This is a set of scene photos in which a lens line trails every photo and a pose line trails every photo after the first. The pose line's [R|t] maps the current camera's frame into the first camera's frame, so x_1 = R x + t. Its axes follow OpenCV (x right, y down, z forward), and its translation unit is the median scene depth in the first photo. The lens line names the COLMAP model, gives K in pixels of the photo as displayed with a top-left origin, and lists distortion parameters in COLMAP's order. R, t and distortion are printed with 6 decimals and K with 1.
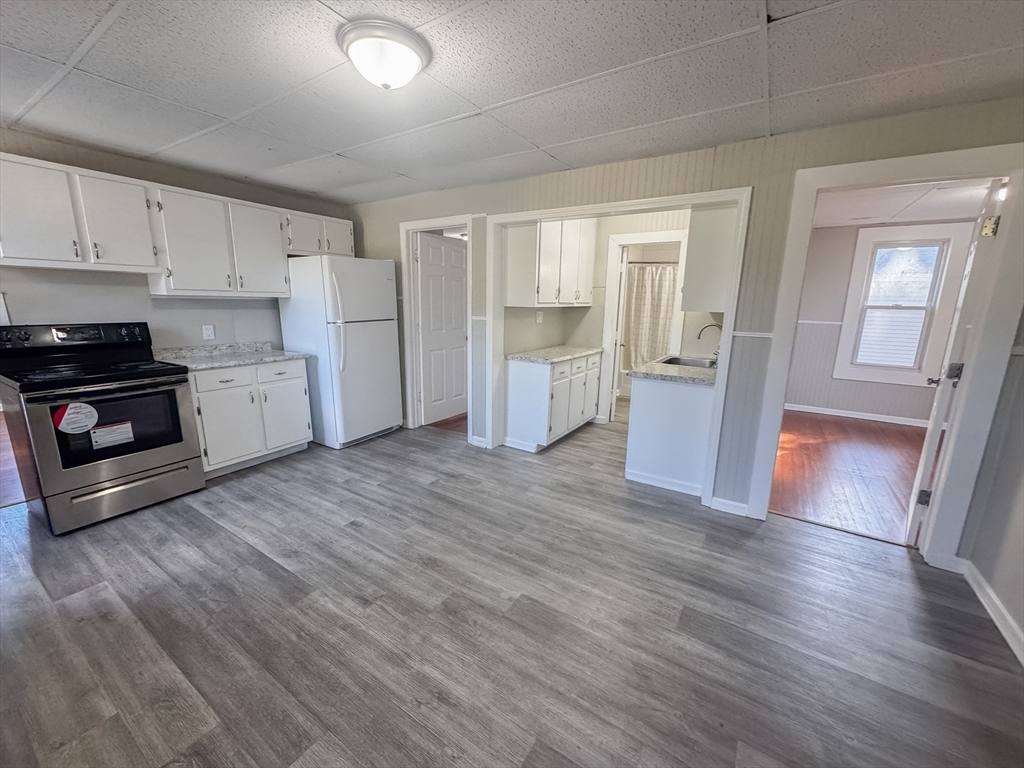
lens RADIAL K [[406.0, 0, 529.6], [0, 406.0, 390.1], [0, 0, 1]] dist [-0.001119, -0.000174]
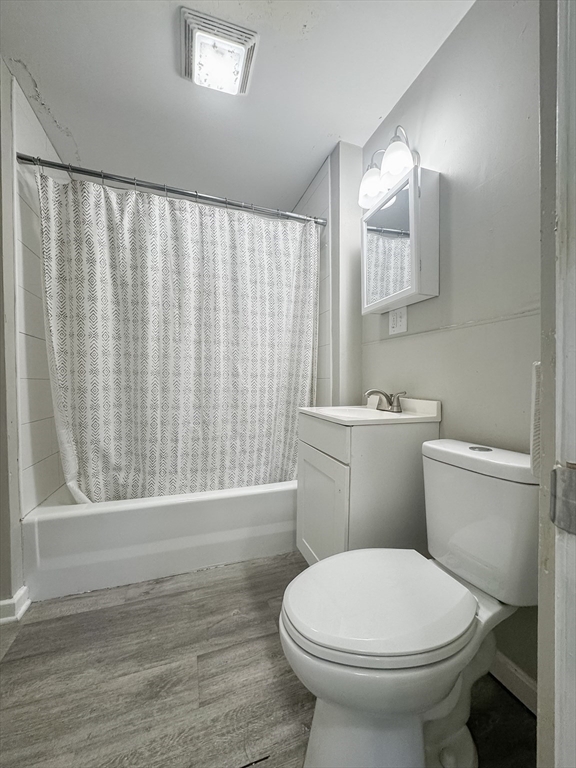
lens RADIAL K [[304.5, 0, 282.0], [0, 304.5, 383.5], [0, 0, 1]] dist [-0.001119, -0.000174]
pose [[0.670501, -0.046482, 0.740451, 0.297947], [0.181422, 0.978008, -0.102888, -0.134230], [-0.719385, 0.203320, 0.664188, 1.101851]]
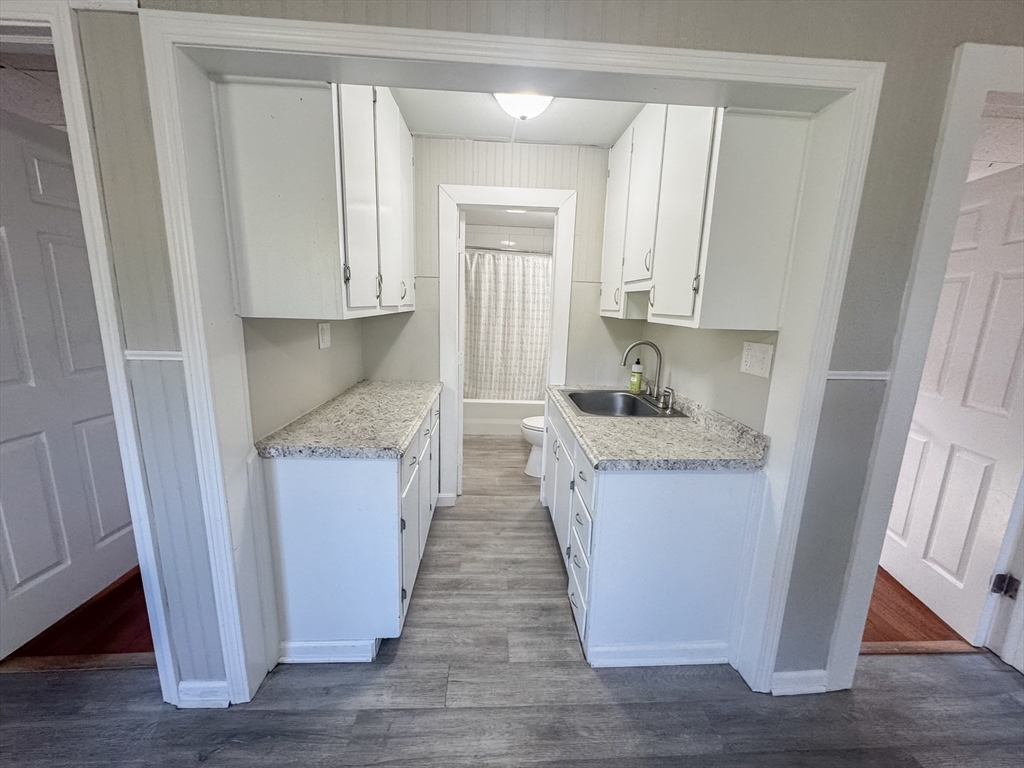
lens RADIAL K [[406.0, 0, 514.7], [0, 406.0, 392.0], [0, 0, 1]] dist [-0.001119, -0.000174]
pose [[0.832190, -0.113437, 0.542763, -0.057814], [0.107148, 0.993299, 0.043315, -0.119155], [-0.544039, 0.022110, 0.838768, 0.521010]]
